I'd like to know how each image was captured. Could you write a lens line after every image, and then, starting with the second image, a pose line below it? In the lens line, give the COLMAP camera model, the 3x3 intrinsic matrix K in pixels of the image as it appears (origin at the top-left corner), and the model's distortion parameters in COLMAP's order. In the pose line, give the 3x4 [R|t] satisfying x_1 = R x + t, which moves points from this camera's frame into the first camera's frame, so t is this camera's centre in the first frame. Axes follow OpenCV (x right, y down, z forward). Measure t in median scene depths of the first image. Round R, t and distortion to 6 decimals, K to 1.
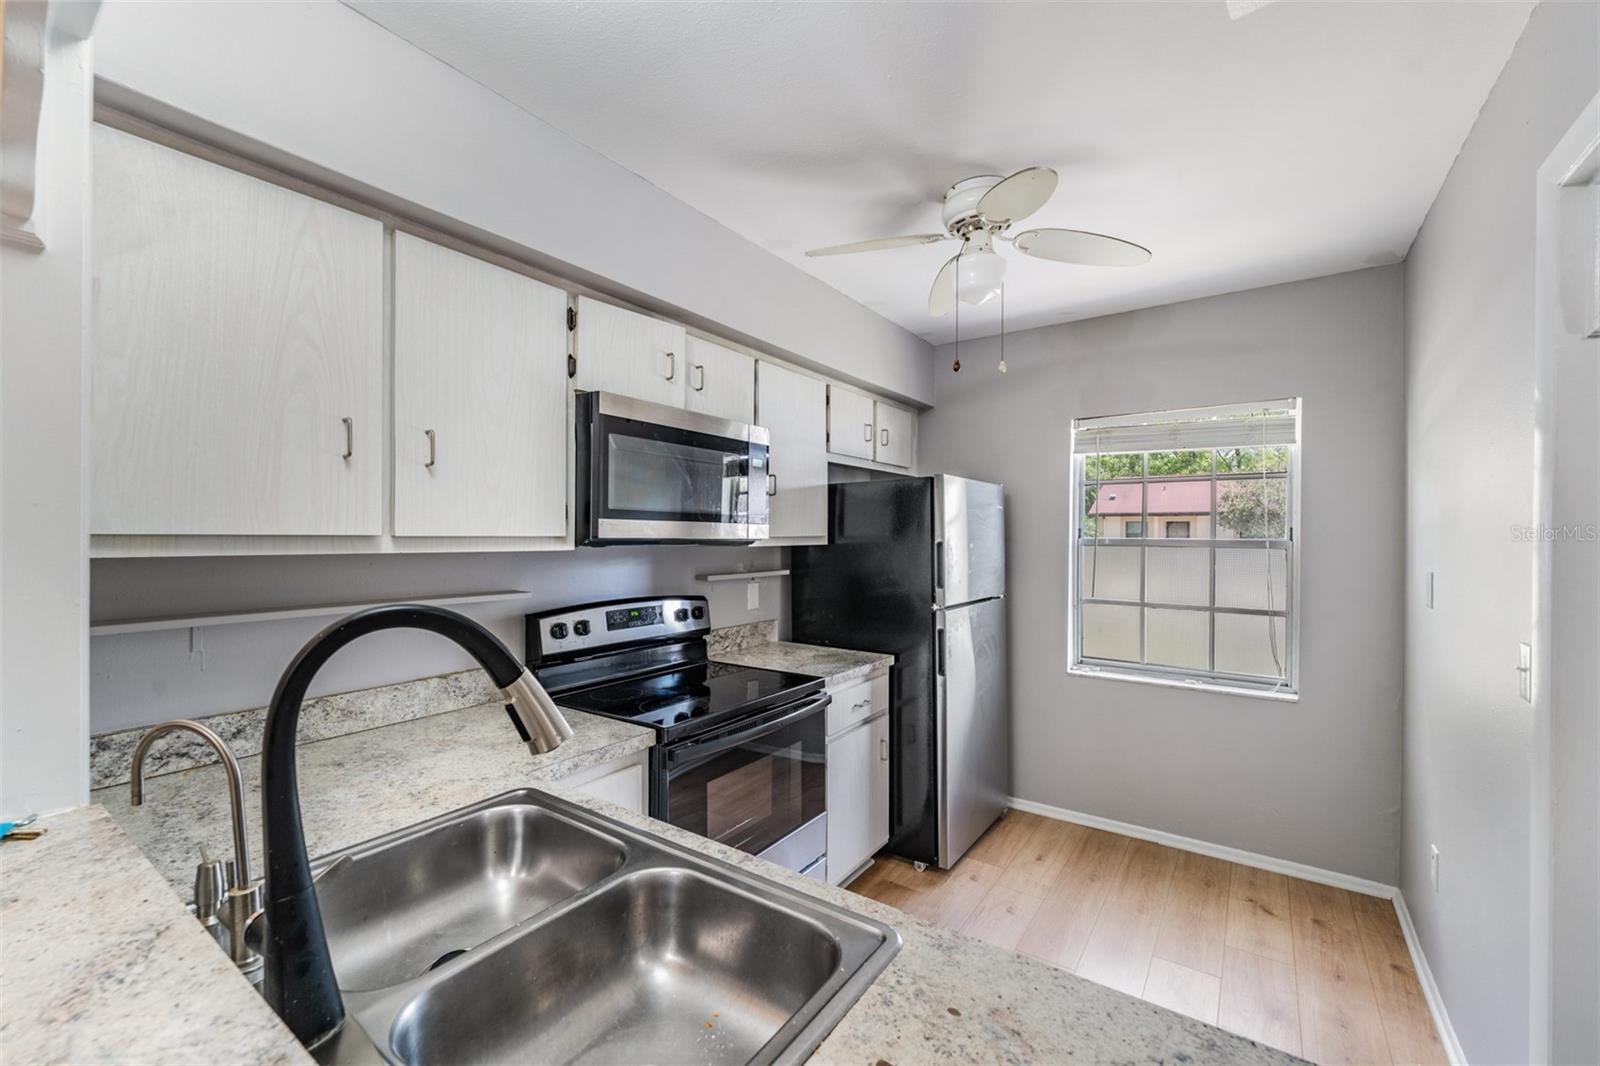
lens RADIAL K [[648.3, 0, 796.6], [0, 648.3, 535.2], [0, 0, 1]] dist [-0.001045, -0.000602]
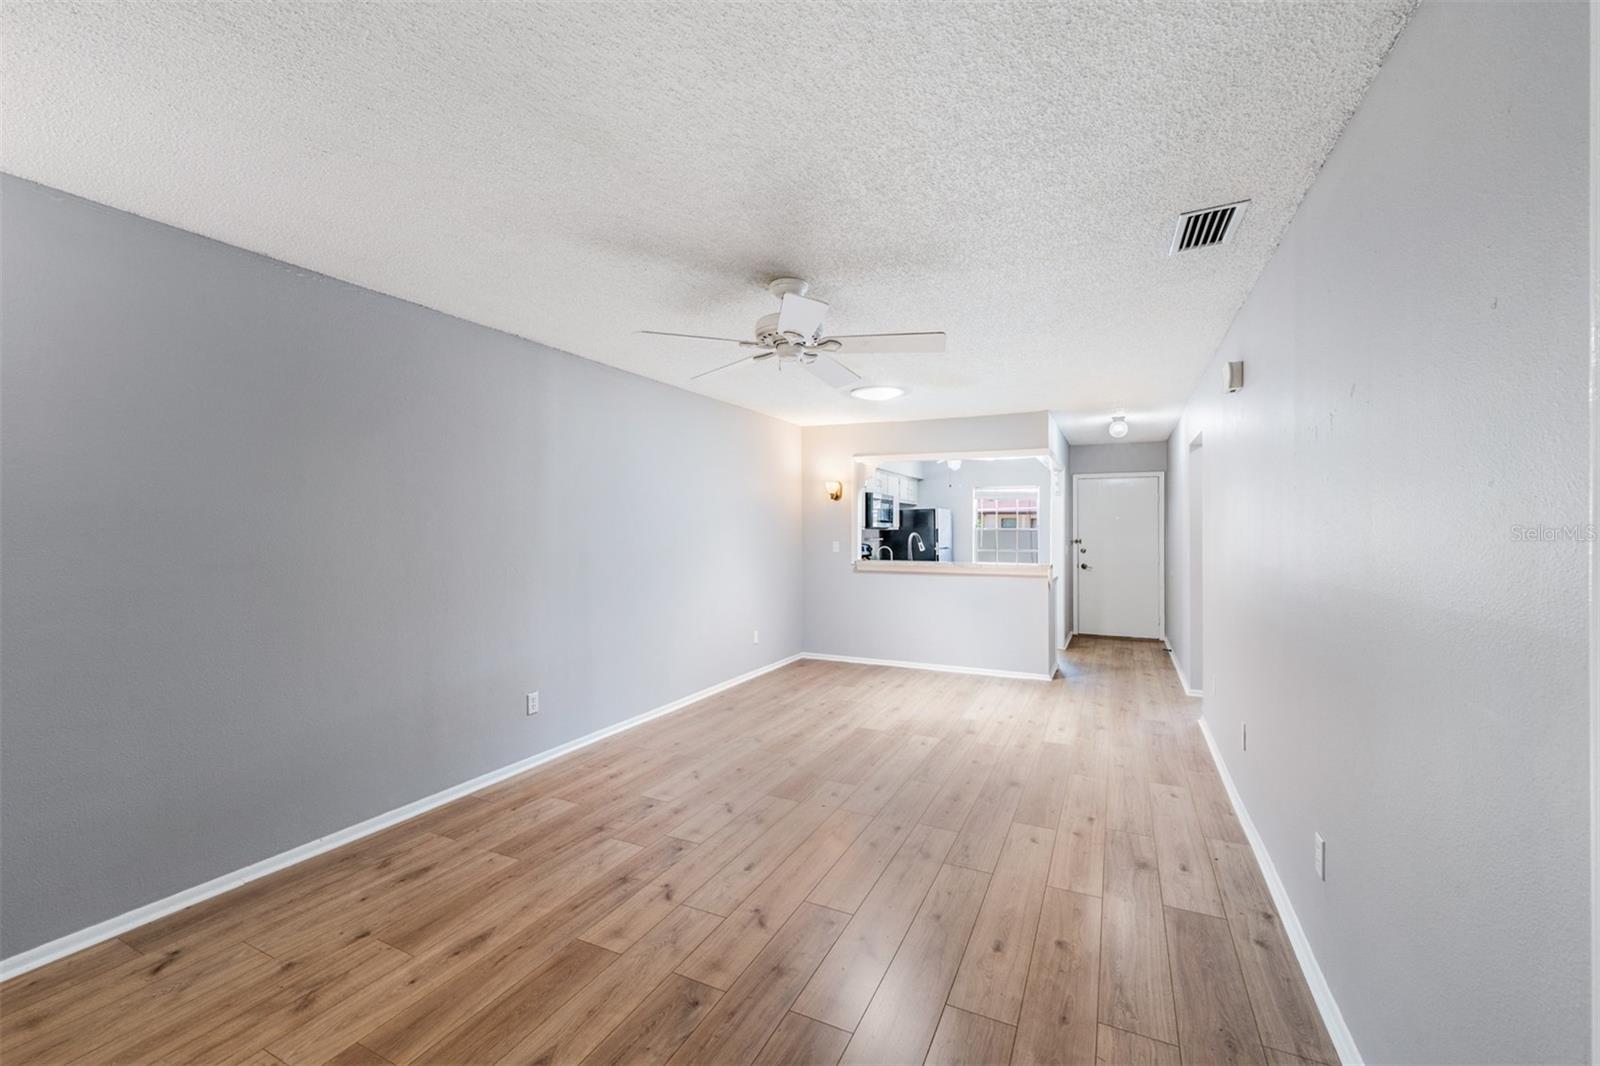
lens RADIAL K [[640.3, 0, 794.5], [0, 640.3, 527.8], [0, 0, 1]] dist [-0.000350, 0.000069]
pose [[0.988338, 0.000757, 0.152274, -0.886769], [-0.000397, 0.999997, -0.002394, 0.012522], [-0.152275, 0.002306, 0.988335, -1.890784]]
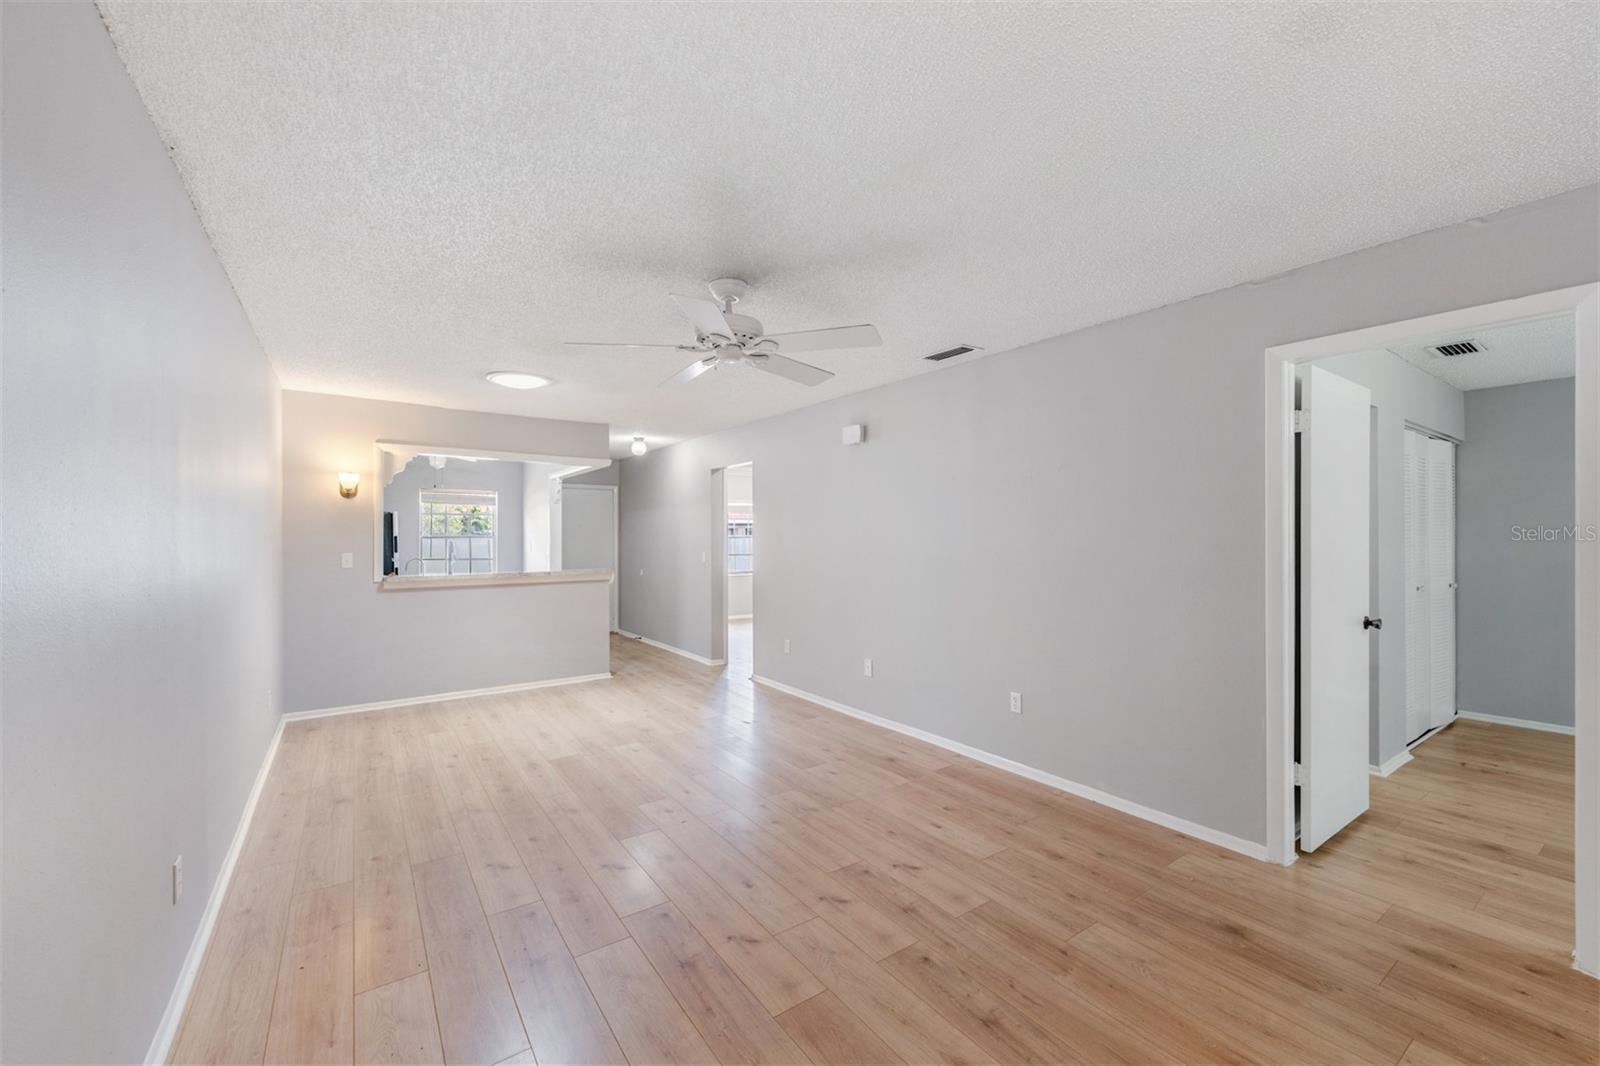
lens RADIAL K [[648.3, 0, 796.6], [0, 648.3, 535.2], [0, 0, 1]] dist [-0.001045, -0.000602]
pose [[0.345299, -0.000812, 0.938492, -1.579817], [0.002808, 0.999996, -0.000168, 0.012108], [-0.938489, 0.002694, 0.345300, -1.385172]]
